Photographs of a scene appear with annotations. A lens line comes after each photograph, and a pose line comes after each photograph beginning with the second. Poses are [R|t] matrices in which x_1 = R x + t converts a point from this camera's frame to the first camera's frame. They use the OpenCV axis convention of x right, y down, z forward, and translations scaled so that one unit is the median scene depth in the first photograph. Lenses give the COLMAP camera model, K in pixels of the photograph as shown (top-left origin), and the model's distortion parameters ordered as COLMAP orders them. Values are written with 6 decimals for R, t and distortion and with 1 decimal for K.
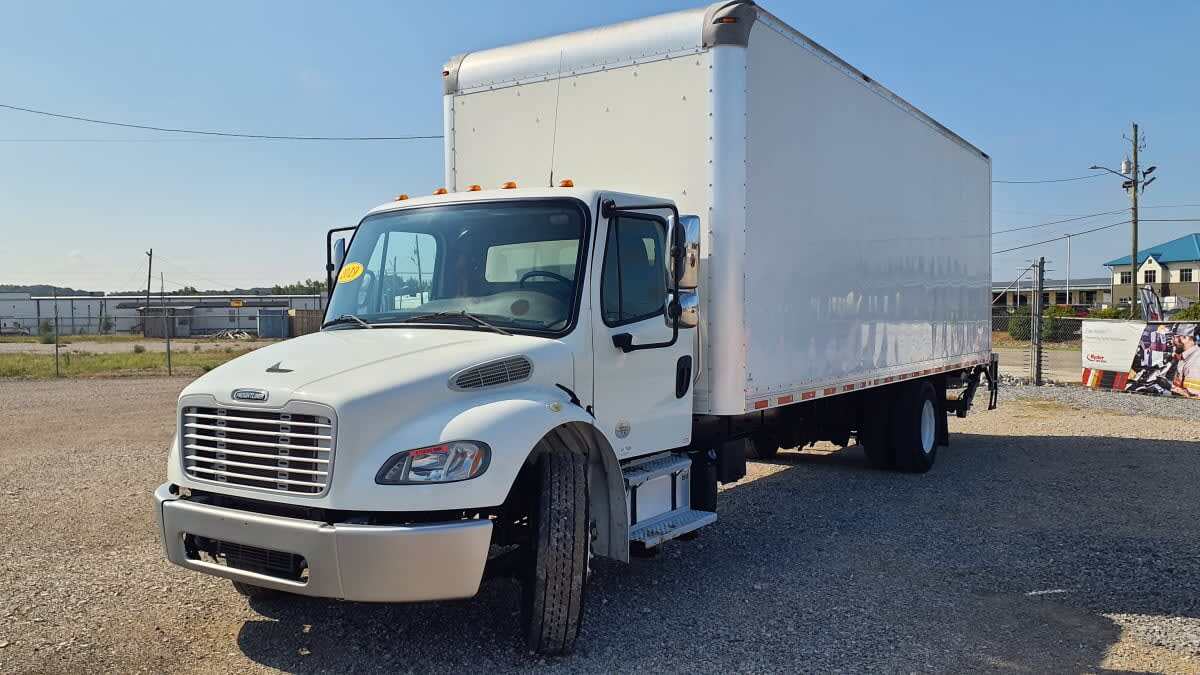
lens RADIAL K [[968.9, 0, 599.5], [0, 968.9, 360.4], [0, 0, 1]] dist [0.005105, -0.000039]
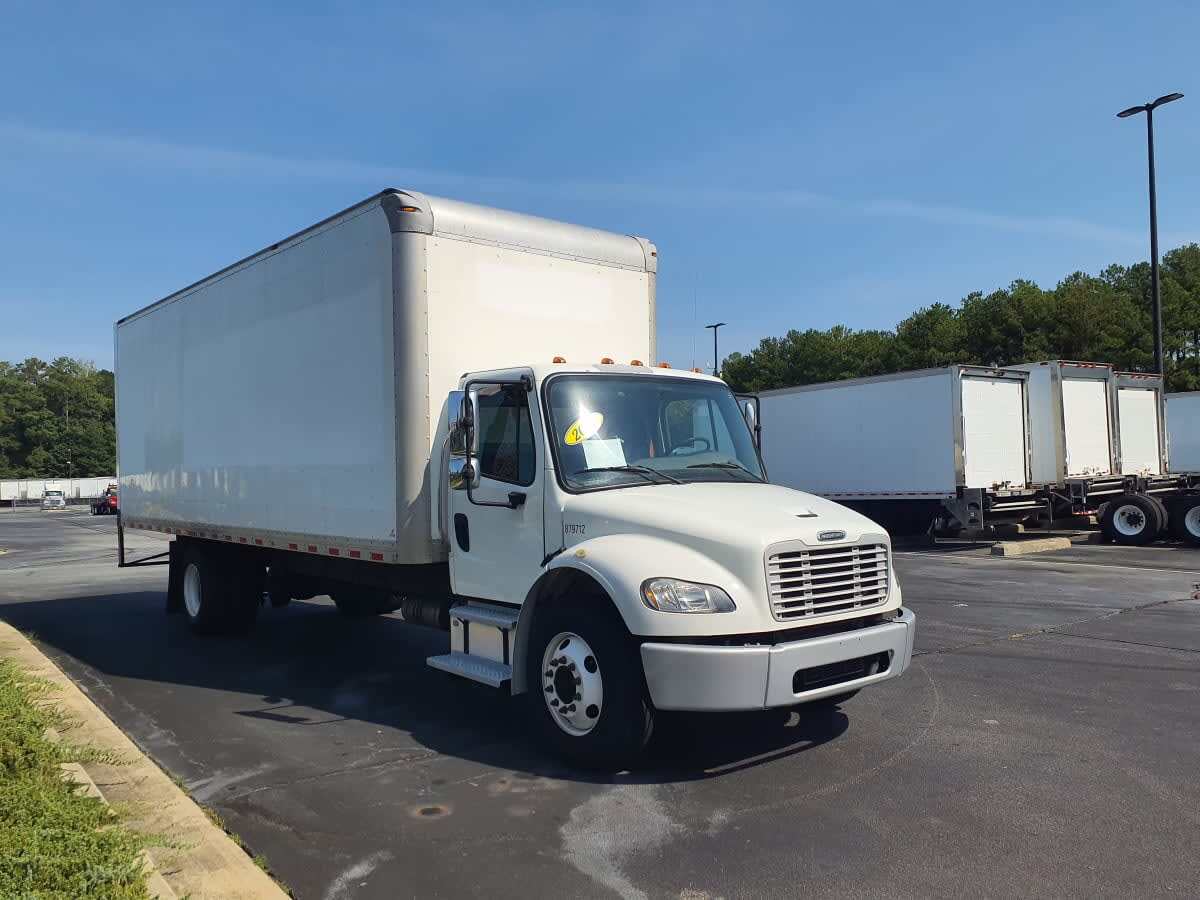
lens RADIAL K [[979.4, 0, 596.1], [0, 979.4, 452.4], [0, 0, 1]] dist [0.000517, -0.001669]
pose [[0.305976, 0.021720, 0.951791, -1.574890], [0.055314, 0.997645, -0.040548, -0.033344], [-0.950431, 0.065054, 0.304055, 0.873619]]
